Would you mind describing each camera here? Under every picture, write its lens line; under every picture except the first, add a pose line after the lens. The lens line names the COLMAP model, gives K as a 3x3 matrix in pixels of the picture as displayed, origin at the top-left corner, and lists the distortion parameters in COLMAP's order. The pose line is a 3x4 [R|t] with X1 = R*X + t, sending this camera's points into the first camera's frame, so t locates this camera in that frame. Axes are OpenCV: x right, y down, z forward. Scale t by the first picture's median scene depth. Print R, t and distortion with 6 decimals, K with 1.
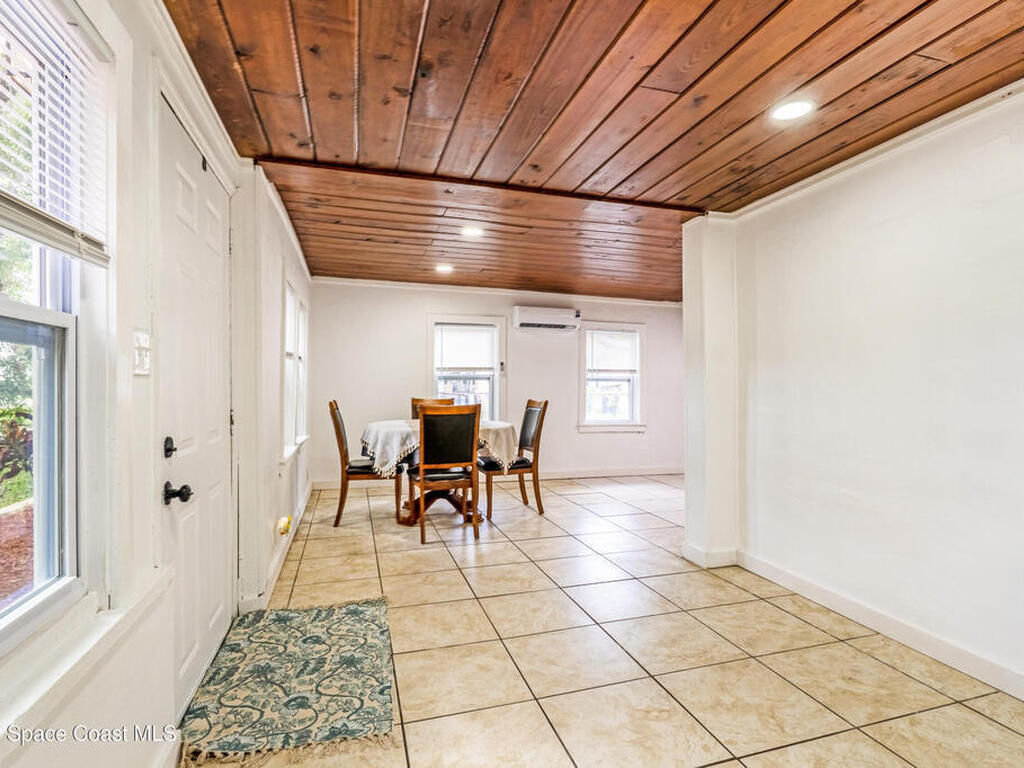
lens RADIAL K [[532.1, 0, 510.9], [0, 532.1, 389.8], [0, 0, 1]] dist [-0.006130, -0.000130]
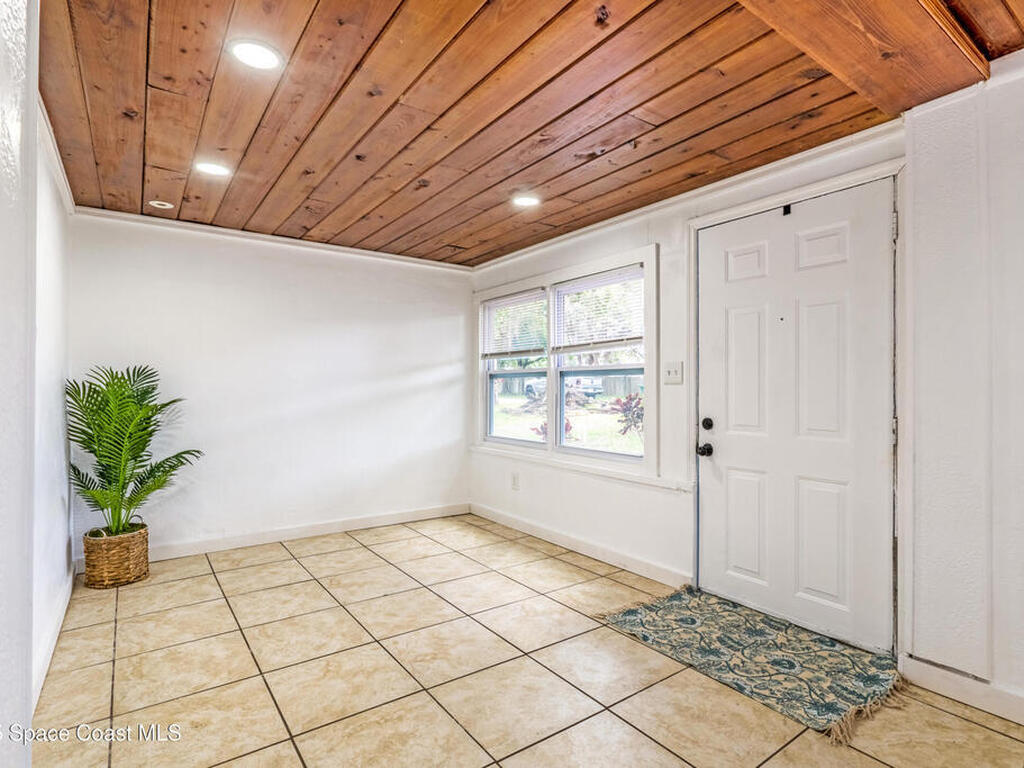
lens RADIAL K [[532.1, 0, 513.1], [0, 532.1, 389.7], [0, 0, 1]] dist [-0.006130, -0.000130]
pose [[-0.944144, 0.000089, -0.329532, 0.348186], [-0.004655, 0.999897, 0.013607, -0.016188], [0.329499, 0.014381, -0.944046, 1.575466]]
